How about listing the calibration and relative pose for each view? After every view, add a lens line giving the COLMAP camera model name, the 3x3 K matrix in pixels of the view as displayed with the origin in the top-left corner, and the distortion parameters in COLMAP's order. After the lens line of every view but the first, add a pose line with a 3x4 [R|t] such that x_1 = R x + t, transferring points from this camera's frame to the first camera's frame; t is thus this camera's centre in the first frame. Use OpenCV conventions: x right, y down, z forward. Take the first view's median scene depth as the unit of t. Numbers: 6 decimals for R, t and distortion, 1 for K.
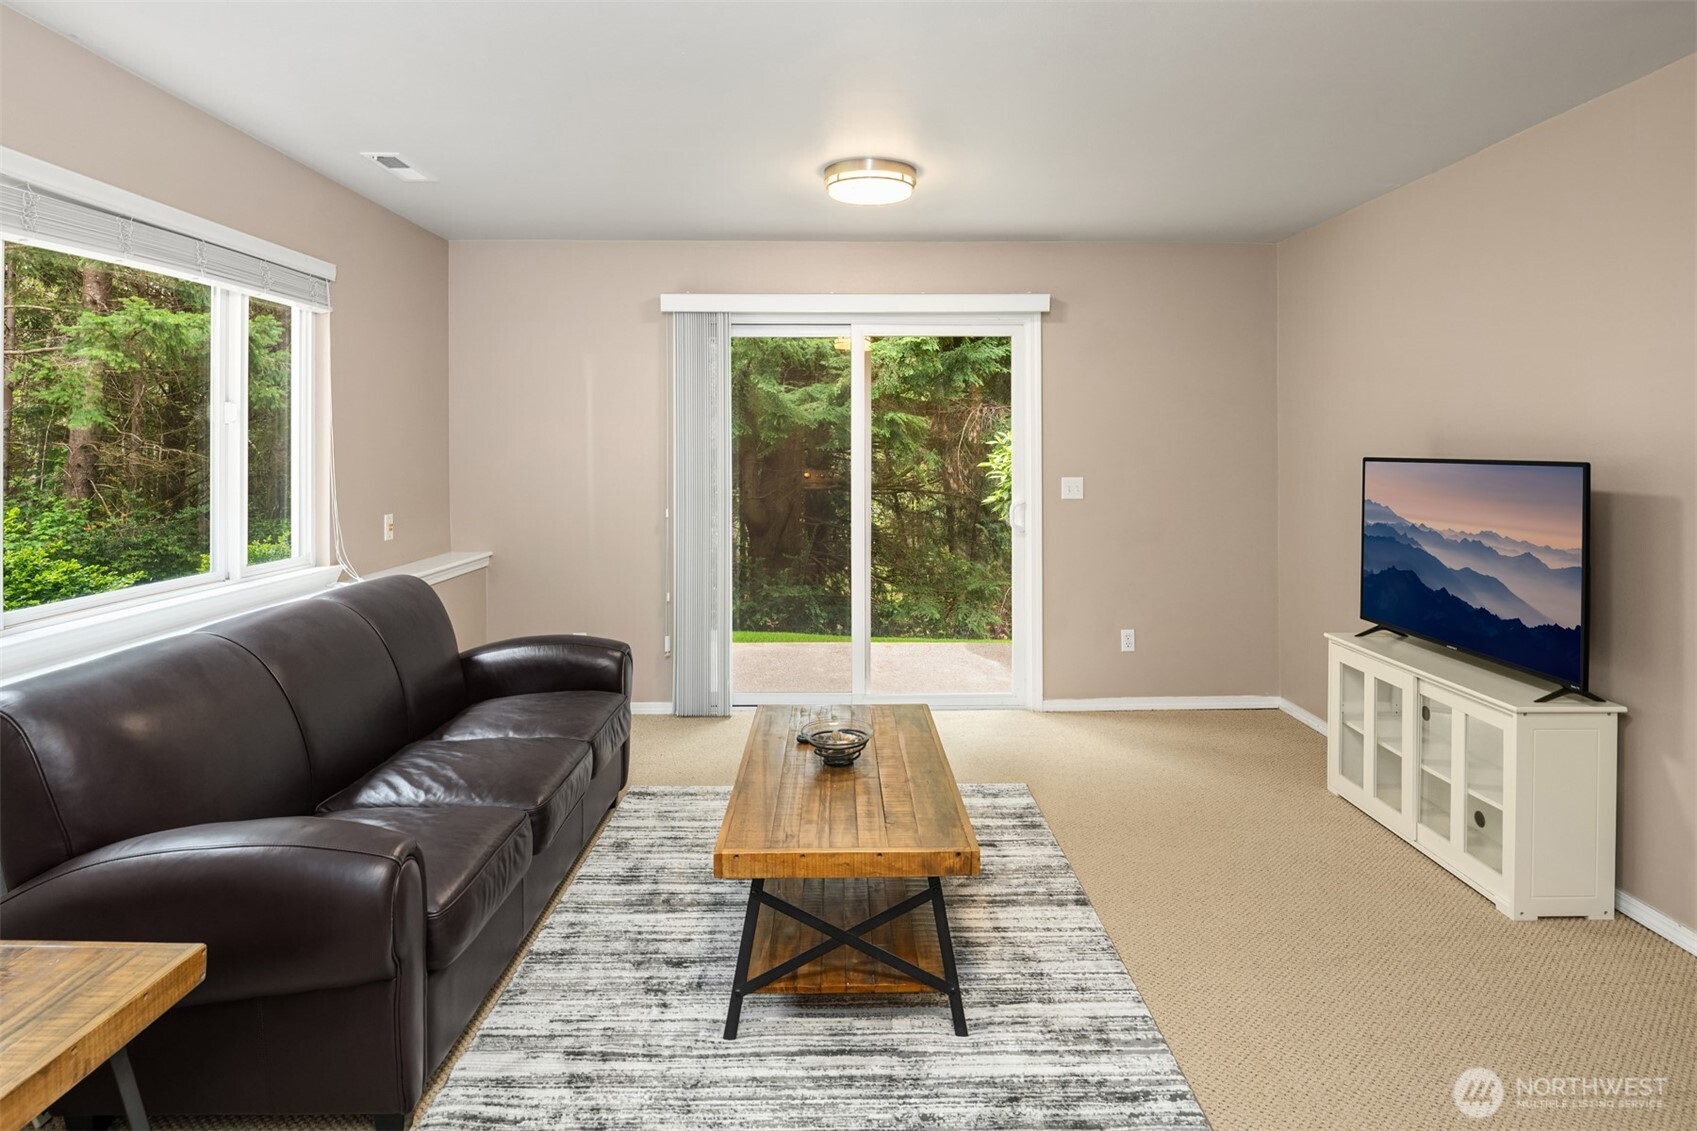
lens RADIAL K [[918.2, 0, 865.4], [0, 918.2, 477.4], [0, 0, 1]] dist [-0.005644, -0.002771]
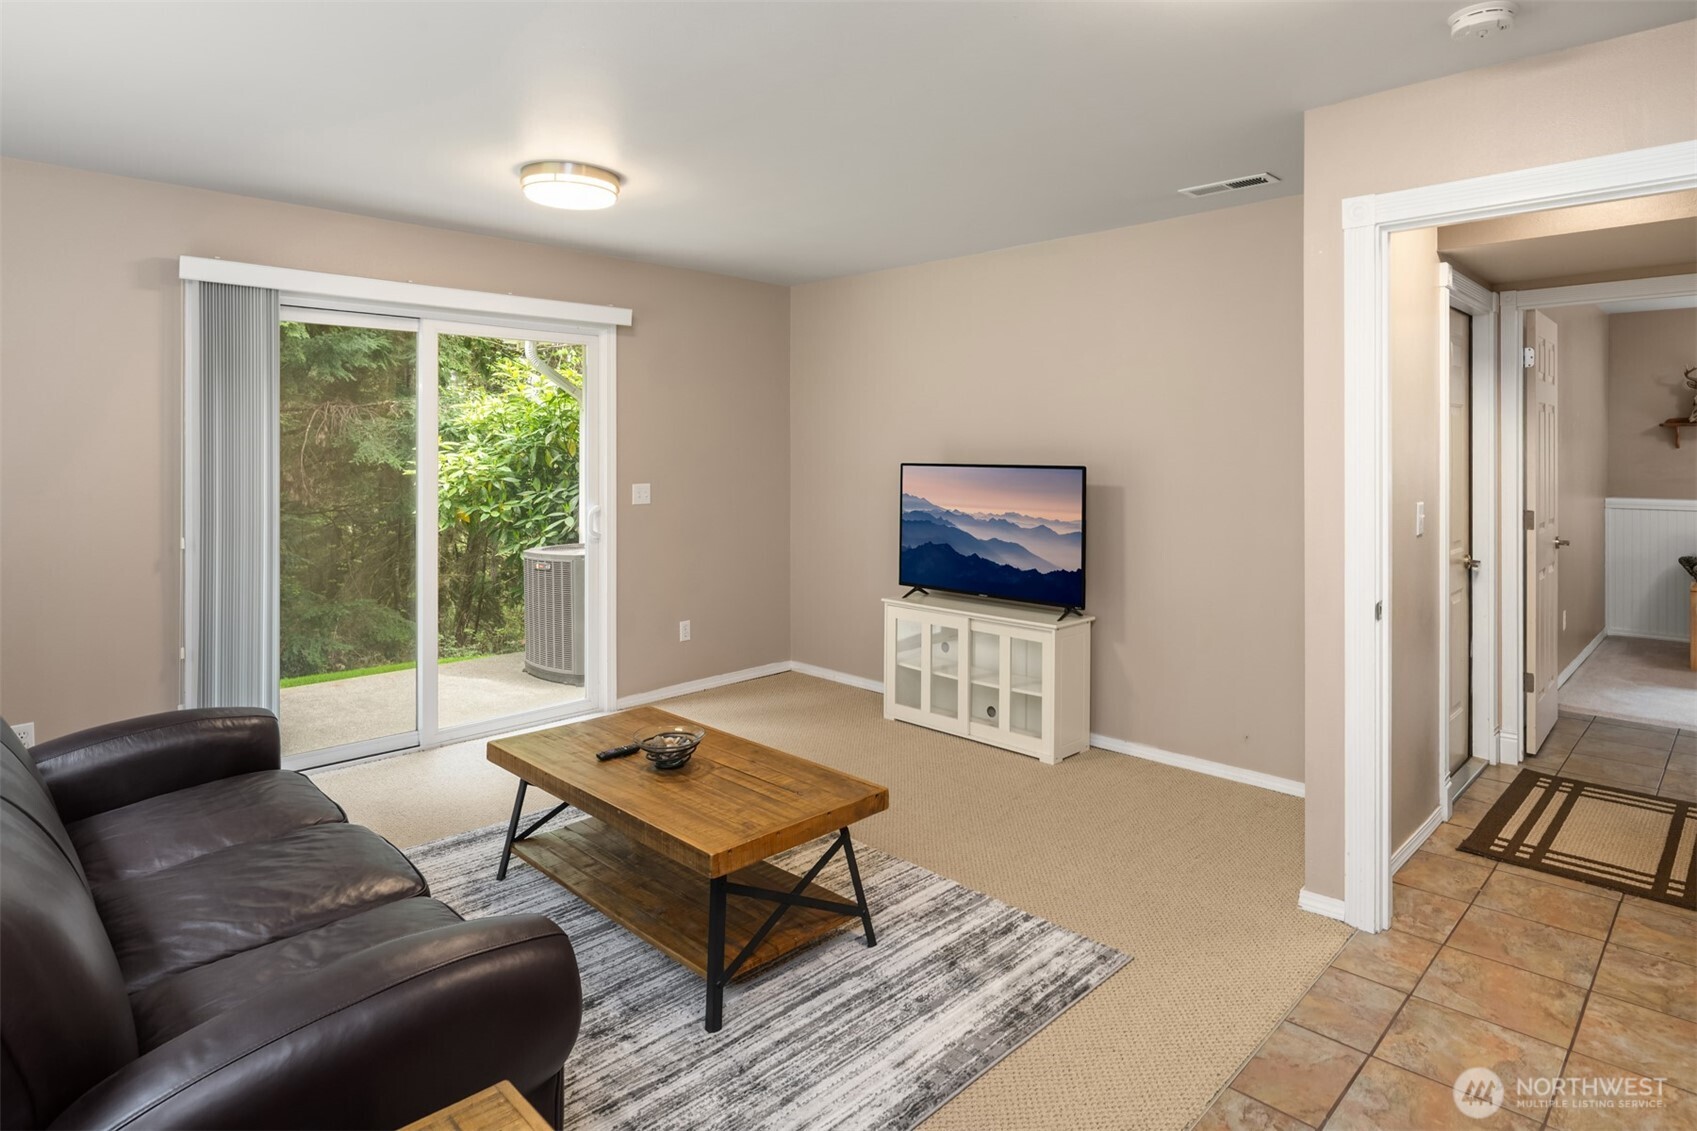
lens RADIAL K [[933.4, 0, 850.1], [0, 933.4, 463.3], [0, 0, 1]] dist [-0.002024, -0.001030]
pose [[0.722211, -0.008357, 0.691623, -0.594869], [0.020748, 0.999739, -0.009586, -0.012385], [-0.691362, 0.021273, 0.722195, 0.092883]]
